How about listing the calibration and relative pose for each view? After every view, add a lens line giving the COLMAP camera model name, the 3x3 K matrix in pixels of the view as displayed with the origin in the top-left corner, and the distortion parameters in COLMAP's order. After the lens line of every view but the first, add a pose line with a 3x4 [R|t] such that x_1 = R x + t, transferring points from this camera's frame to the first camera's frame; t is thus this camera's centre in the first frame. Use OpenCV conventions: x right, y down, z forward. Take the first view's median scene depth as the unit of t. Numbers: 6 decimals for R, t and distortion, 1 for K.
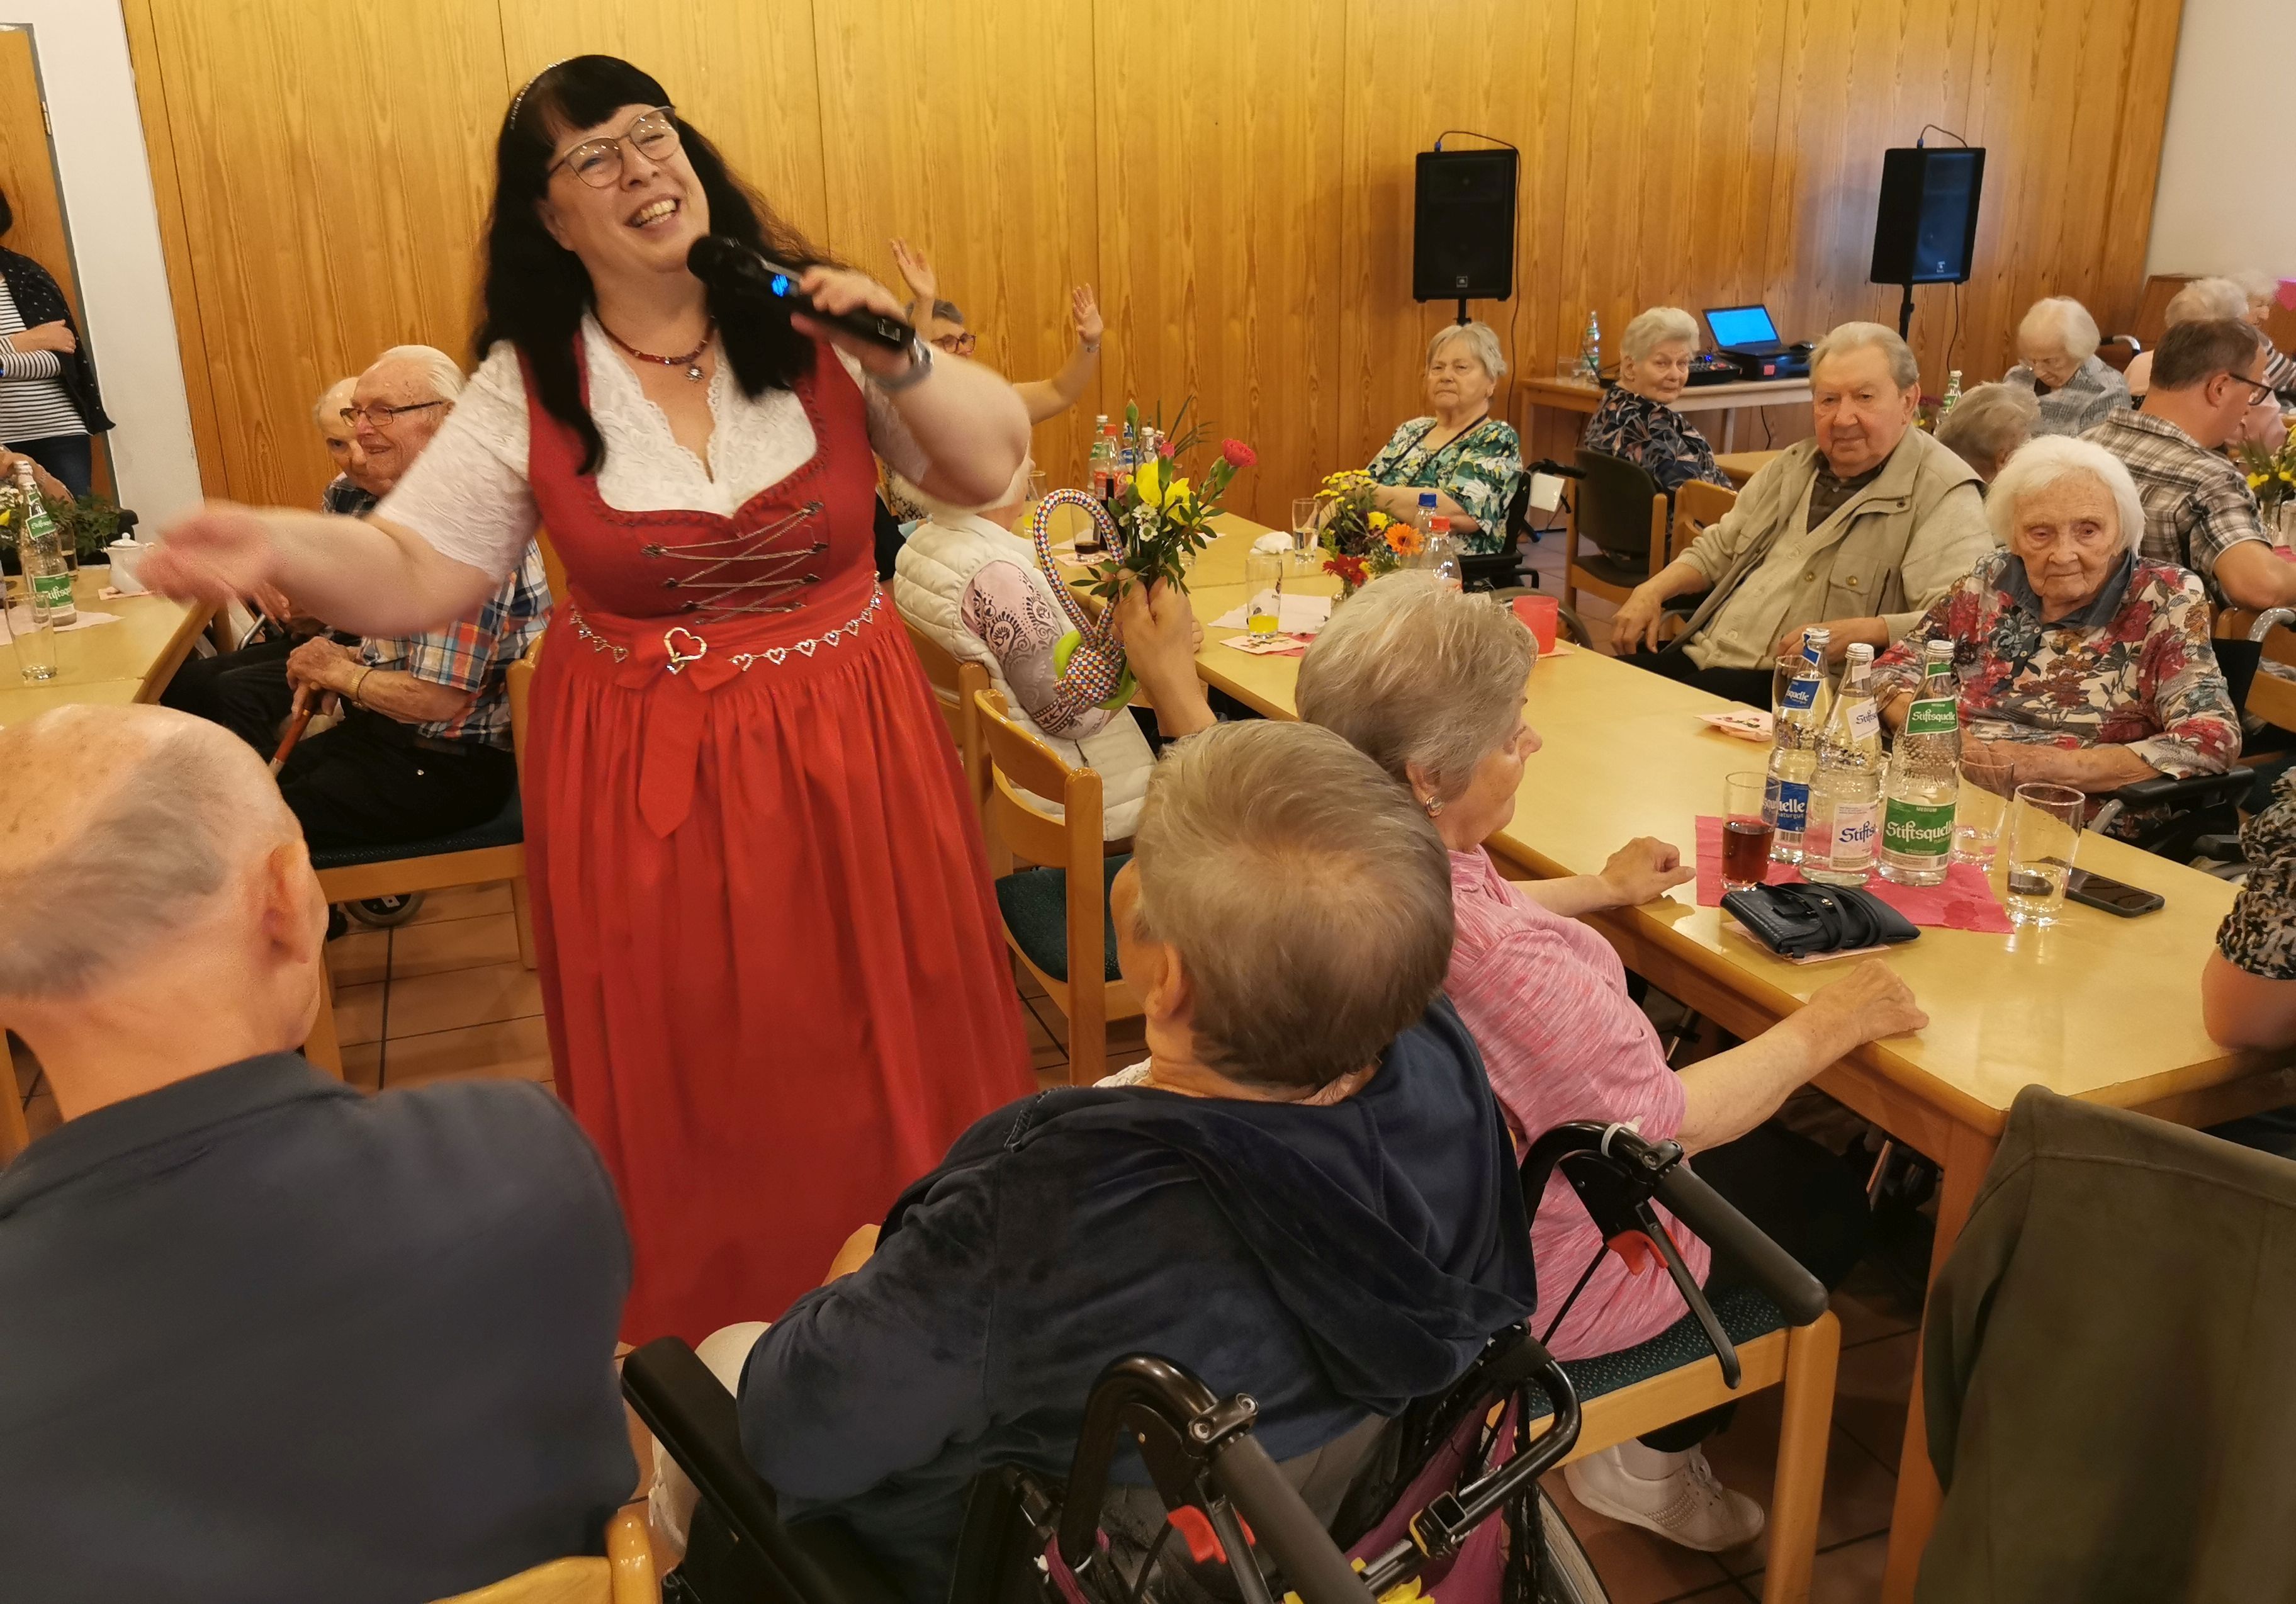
lens RADIAL K [[1748.9, 0, 1130.0], [0, 1748.9, 762.8], [0, 0, 1]] dist [0.032748, -0.007164]
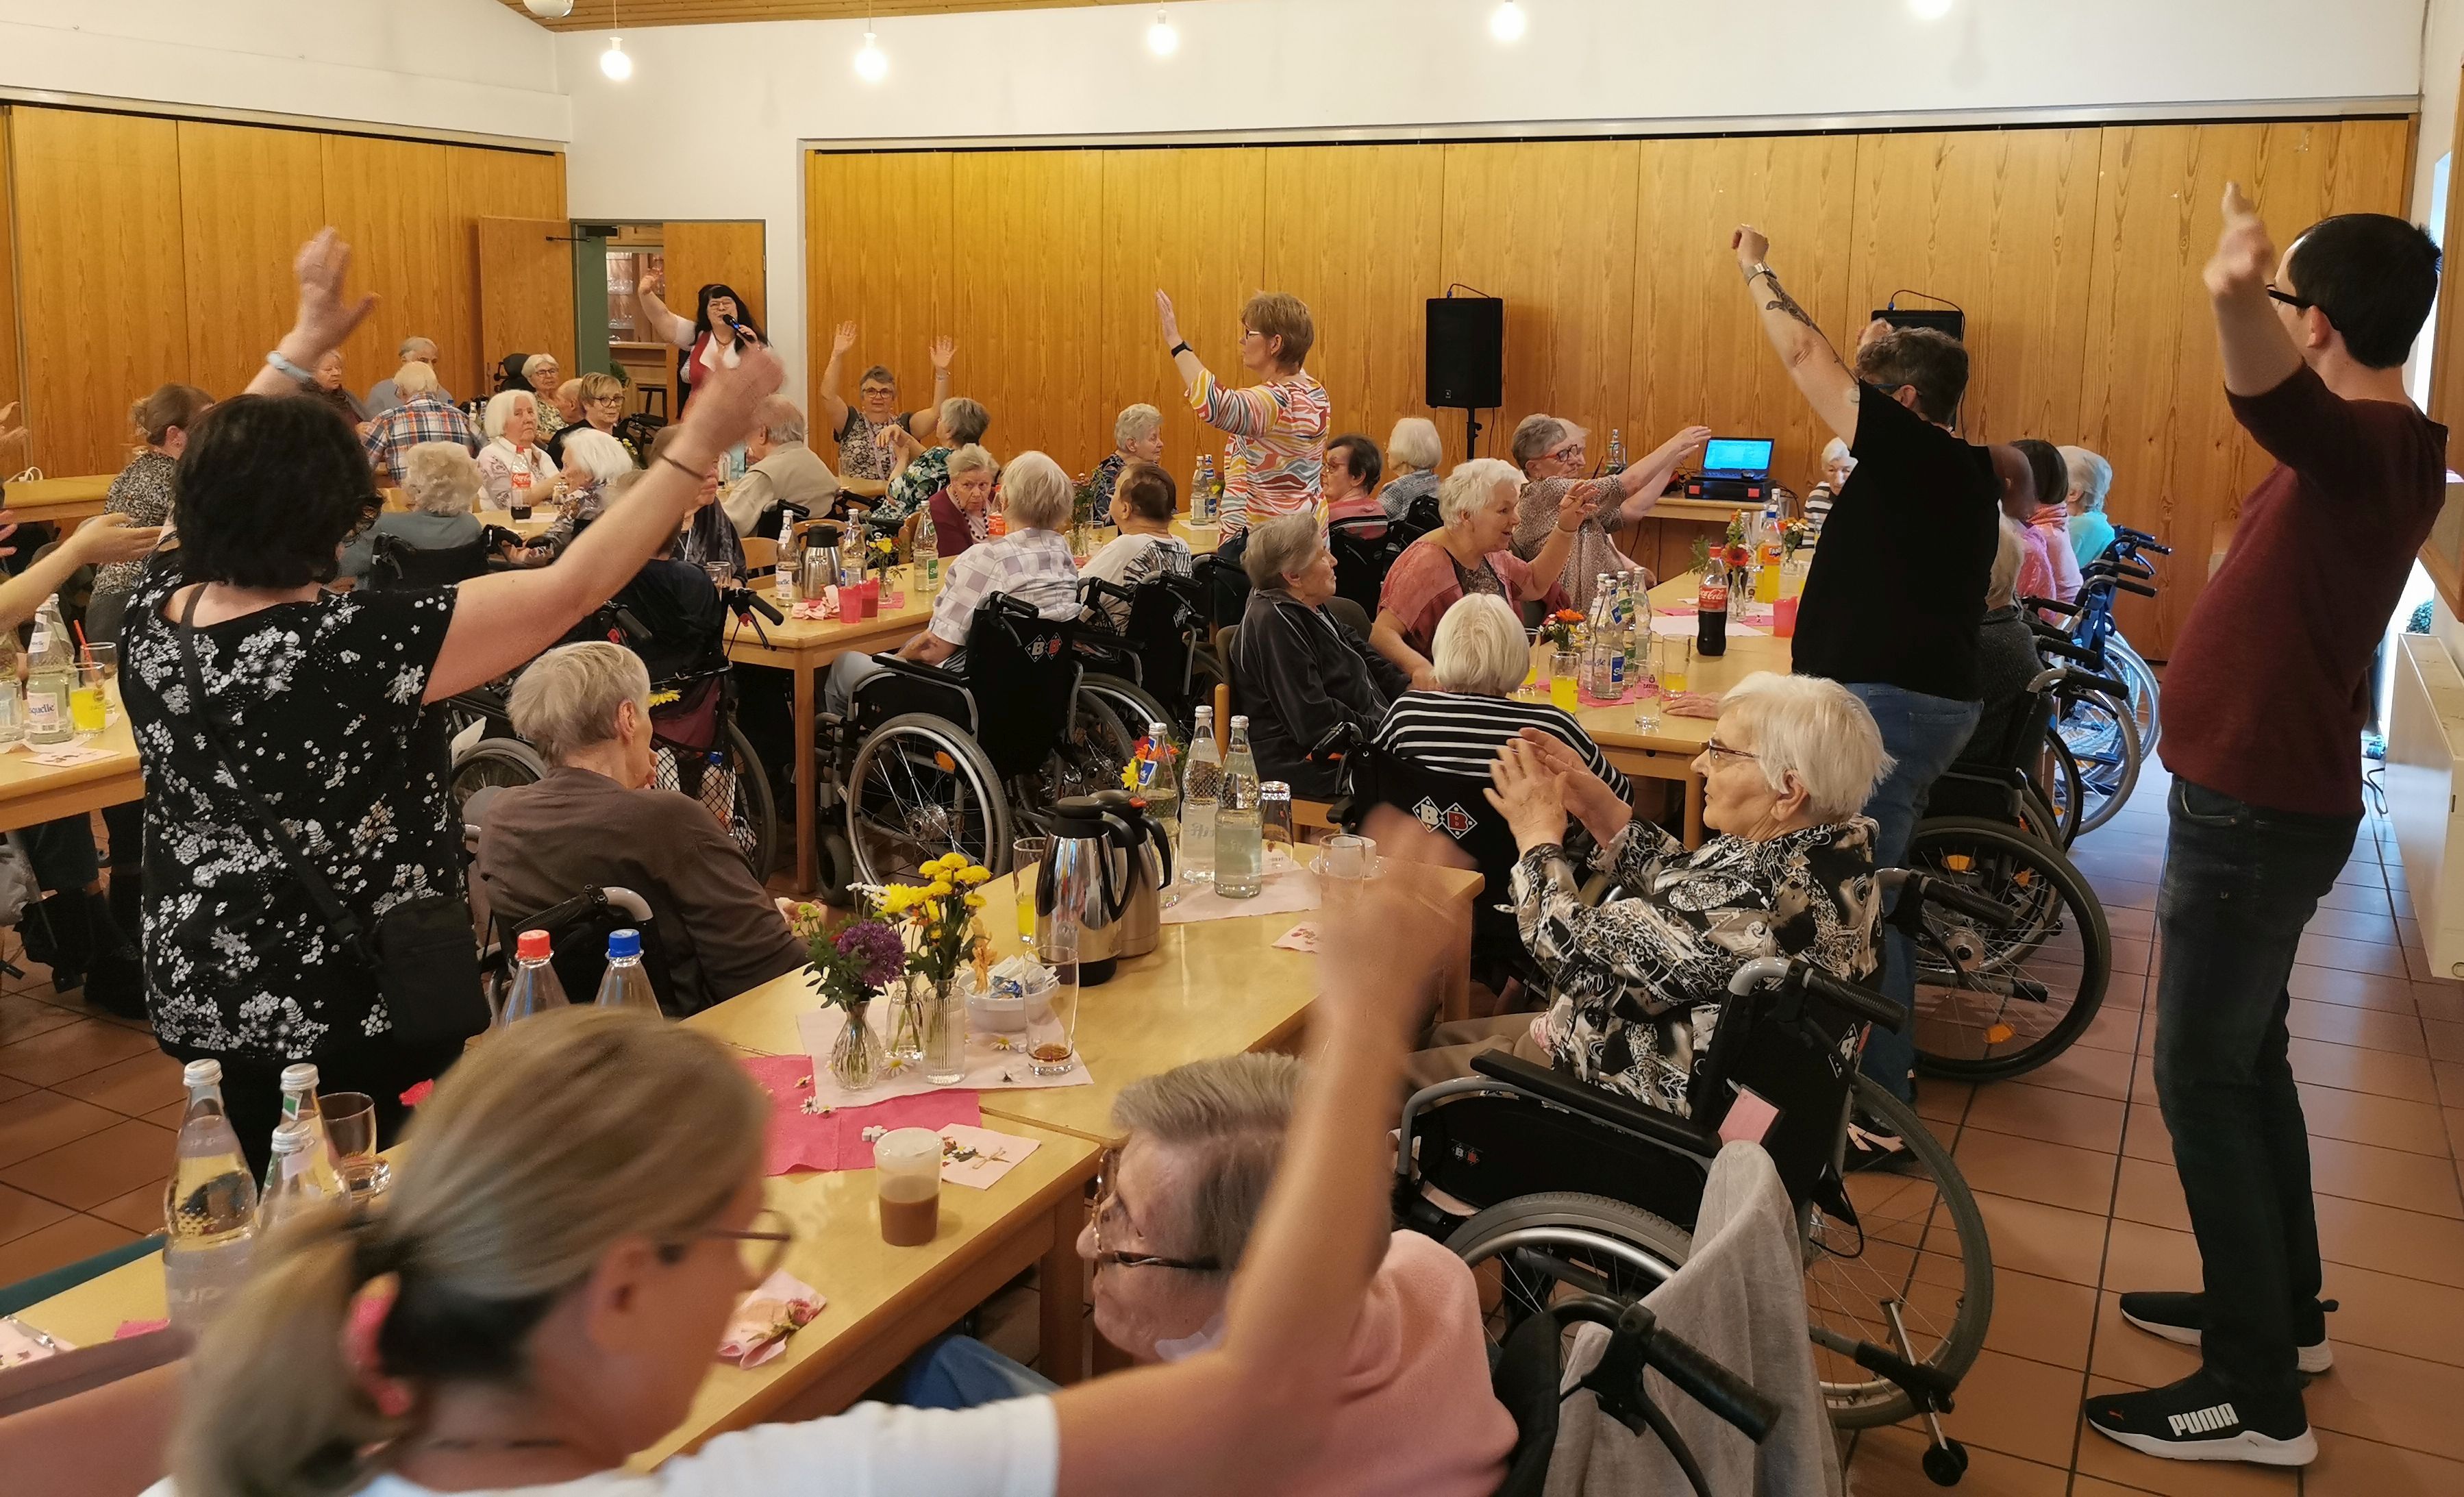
lens RADIAL K [[1923.9, 0, 1264.9], [0, 1923.9, 542.8], [0, 0, 1]] dist [0.057435, -0.075080]
pose [[0.686685, 0.124776, -0.716167, 1.149461], [-0.249758, 0.965685, -0.071227, -0.032079], [0.682704, 0.227779, 0.694285, -0.062468]]
